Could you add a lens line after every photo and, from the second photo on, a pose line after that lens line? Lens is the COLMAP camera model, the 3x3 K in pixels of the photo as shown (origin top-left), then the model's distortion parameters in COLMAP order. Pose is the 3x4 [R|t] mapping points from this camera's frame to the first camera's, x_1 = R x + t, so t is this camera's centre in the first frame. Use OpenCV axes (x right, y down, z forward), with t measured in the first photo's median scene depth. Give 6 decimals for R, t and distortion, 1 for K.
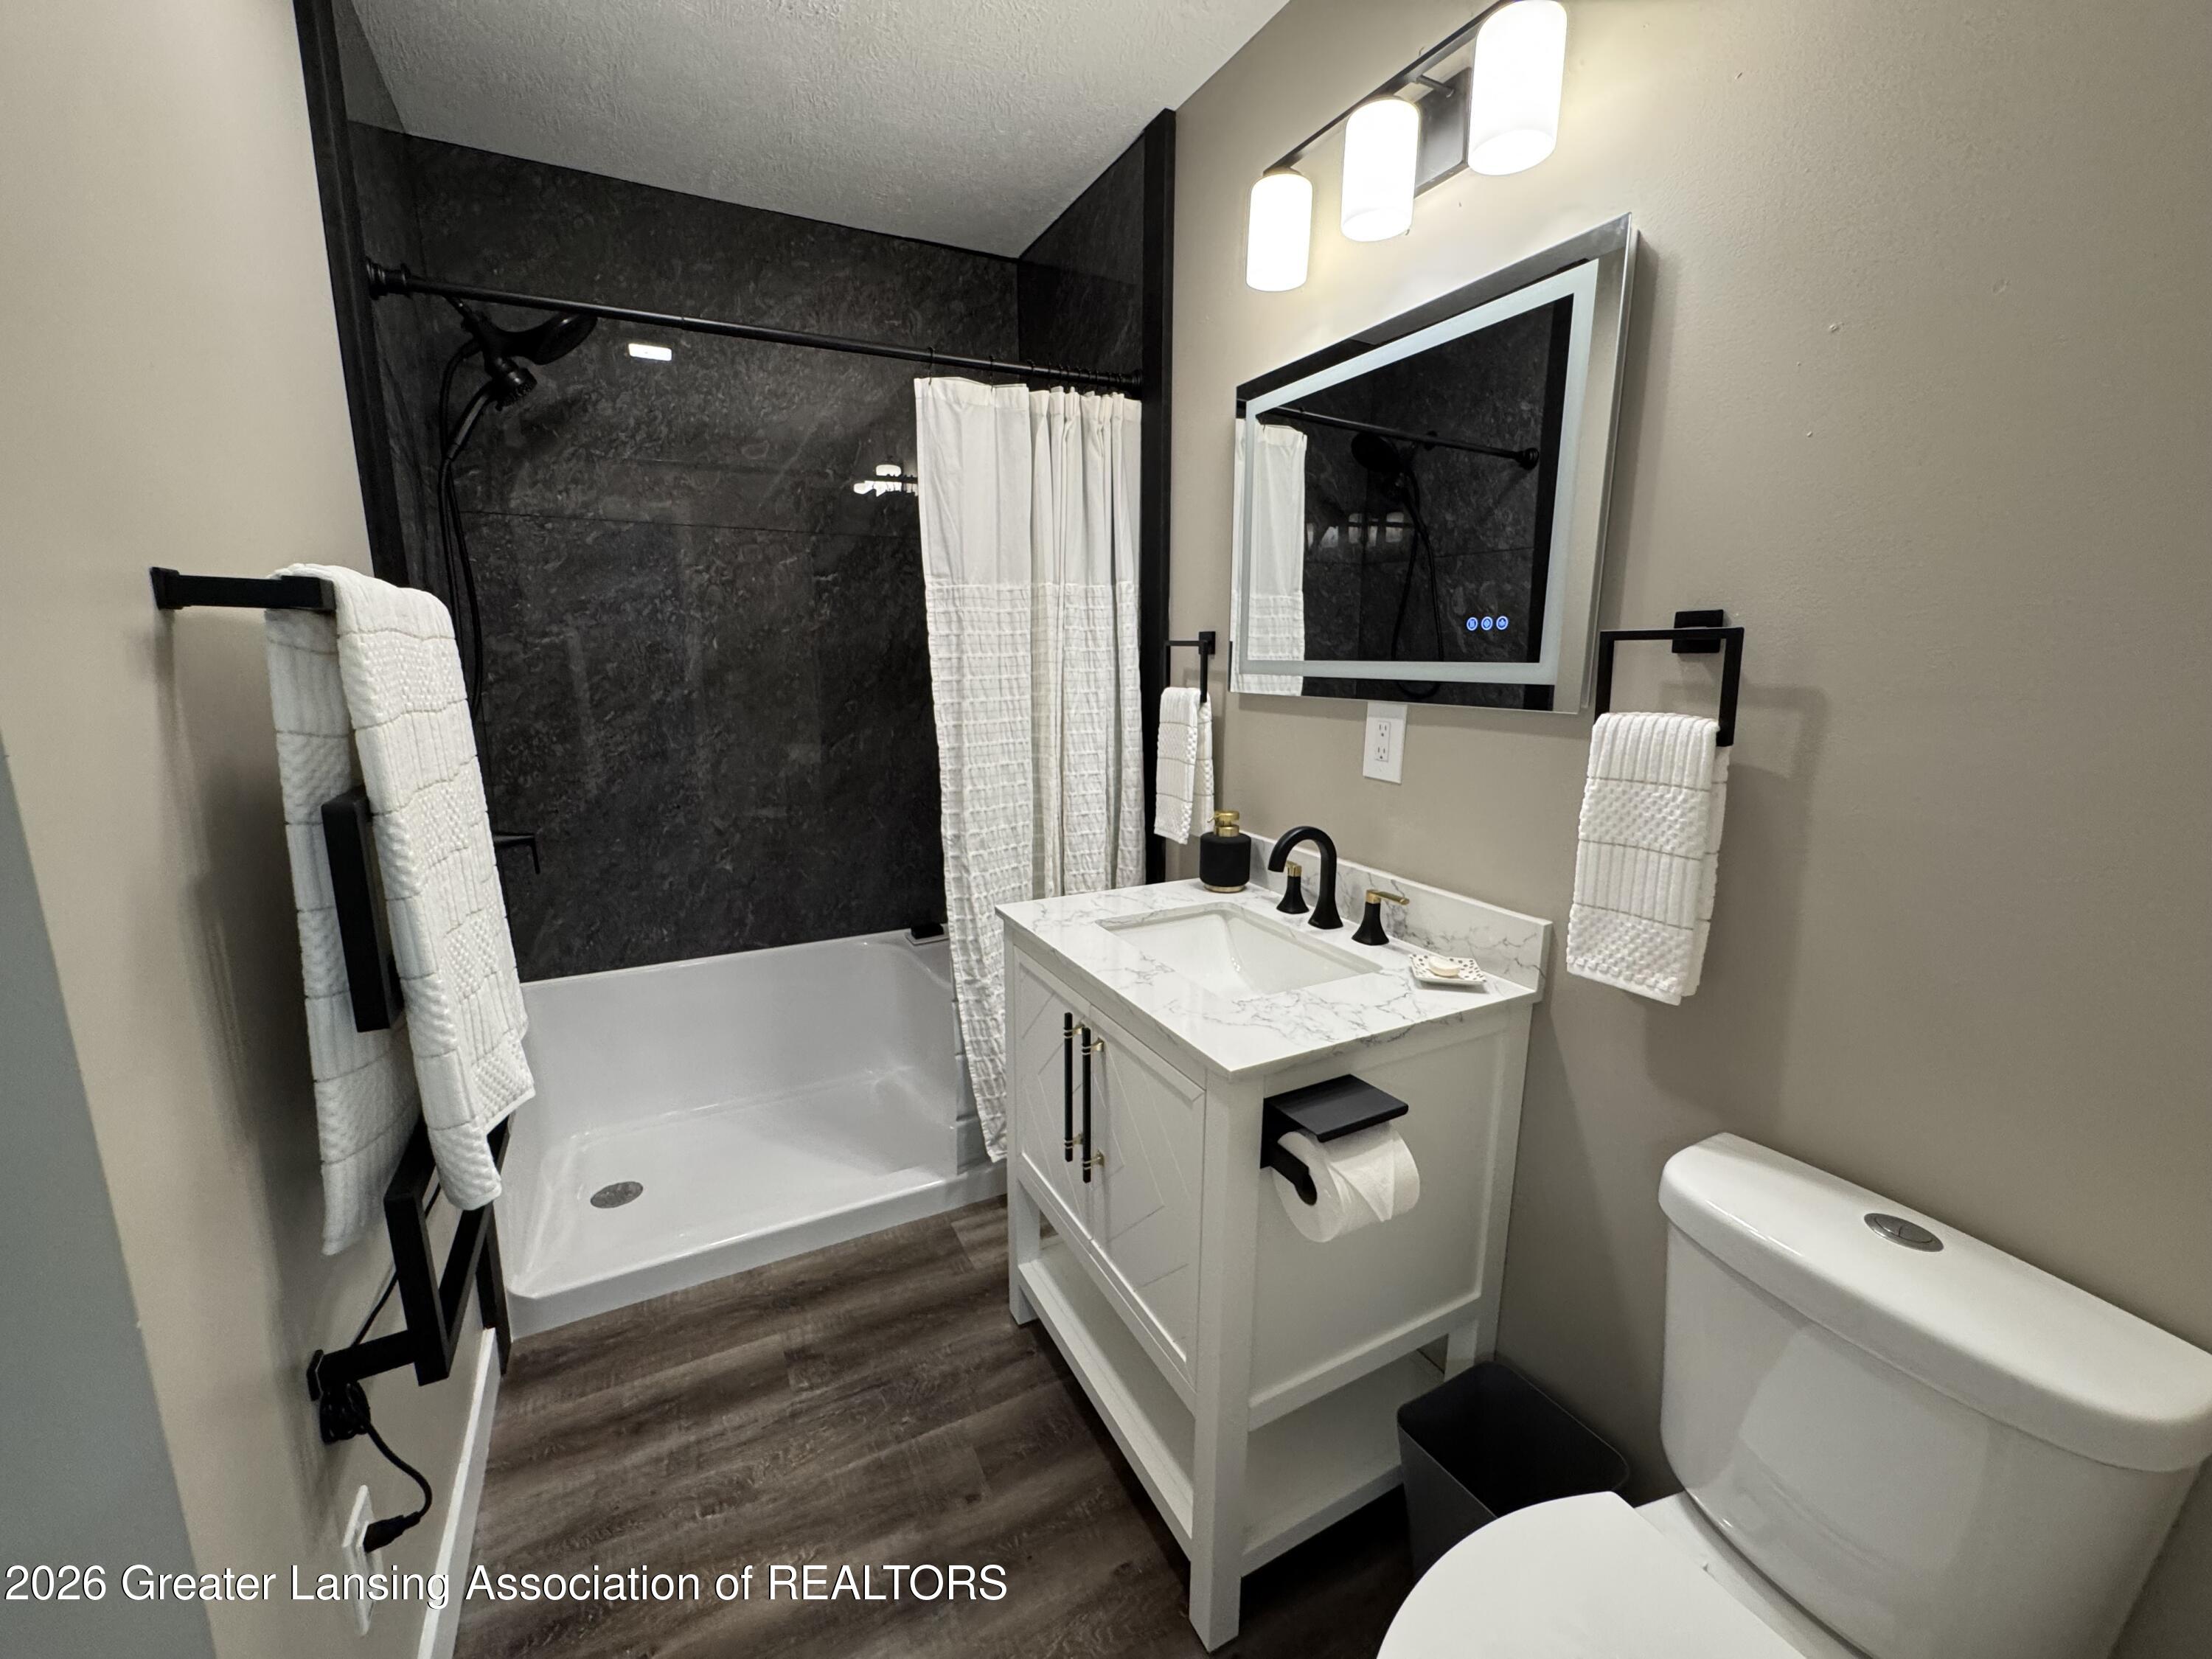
lens RADIAL K [[894.3, 0, 1106.0], [0, 894.3, 829.5], [0, 0, 1]] dist [0.000905, 0.000037]
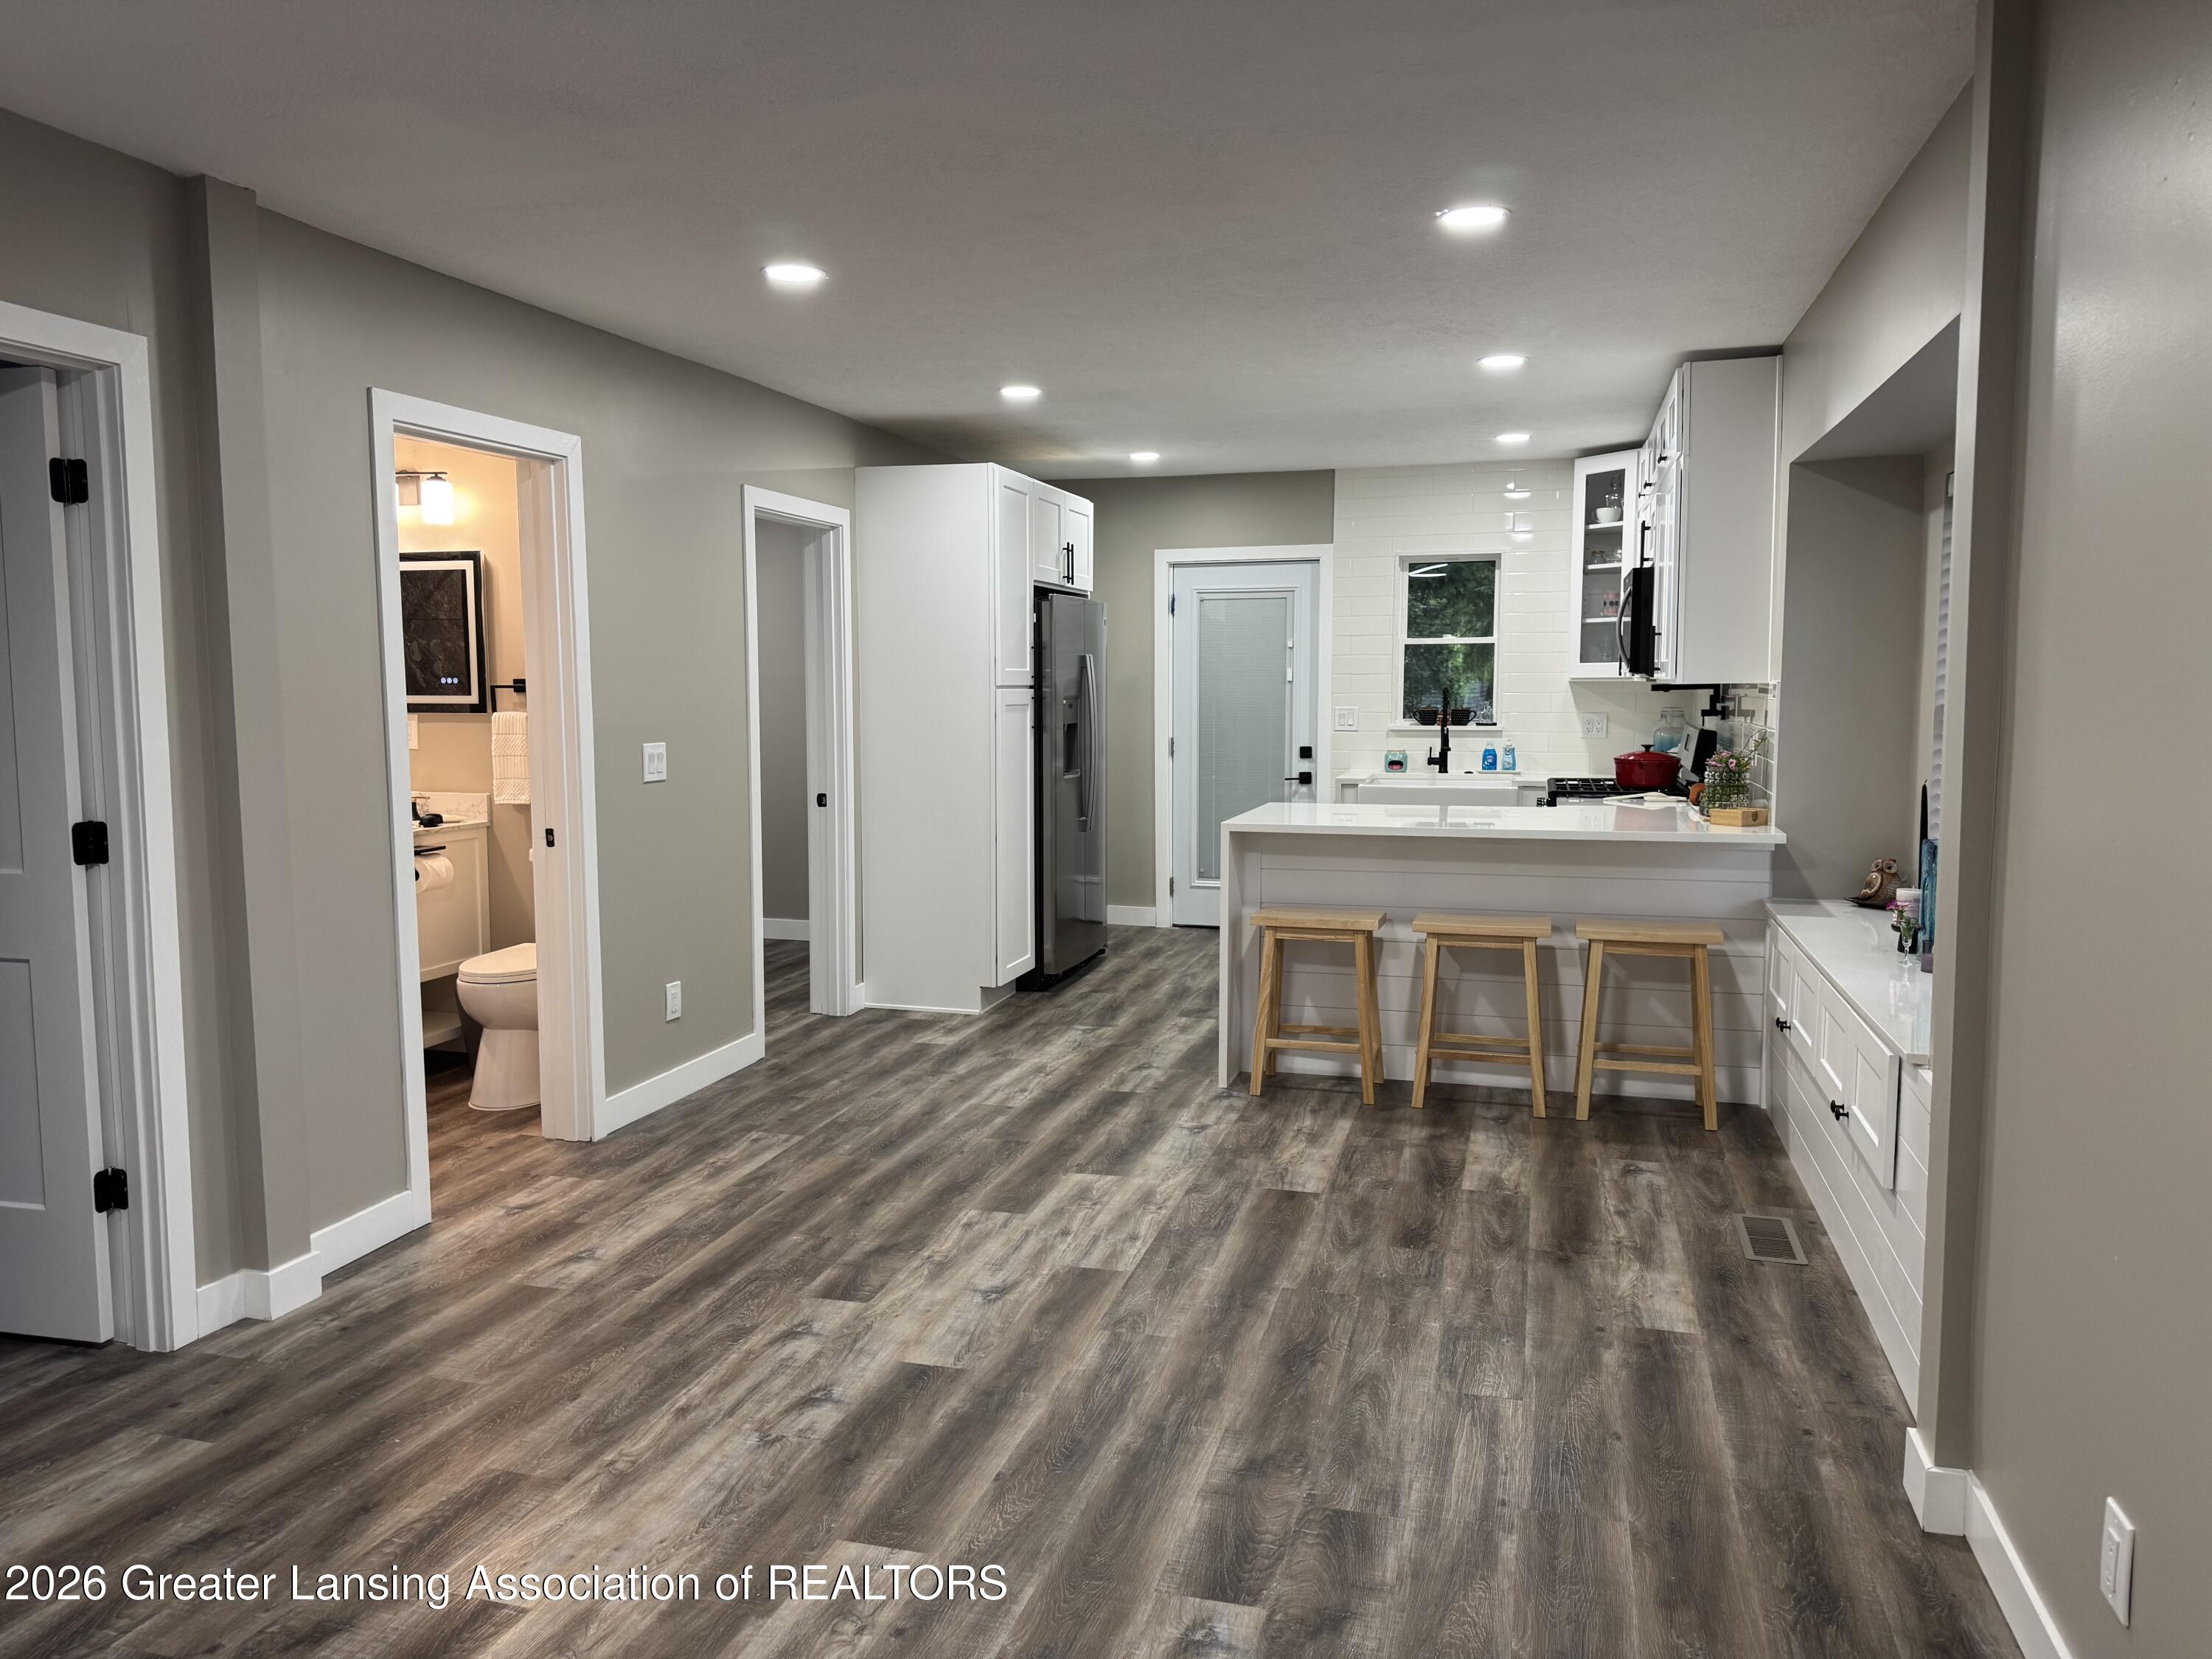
lens RADIAL K [[1558.9, 0, 1106.0], [0, 1558.9, 829.5], [0, 0, 1]] dist [0.002718, 0.000148]
pose [[0.687069, -0.067609, 0.723440, -1.678654], [0.146080, 0.988185, -0.046385, 0.729855], [-0.711756, 0.137550, 0.688828, -3.648792]]
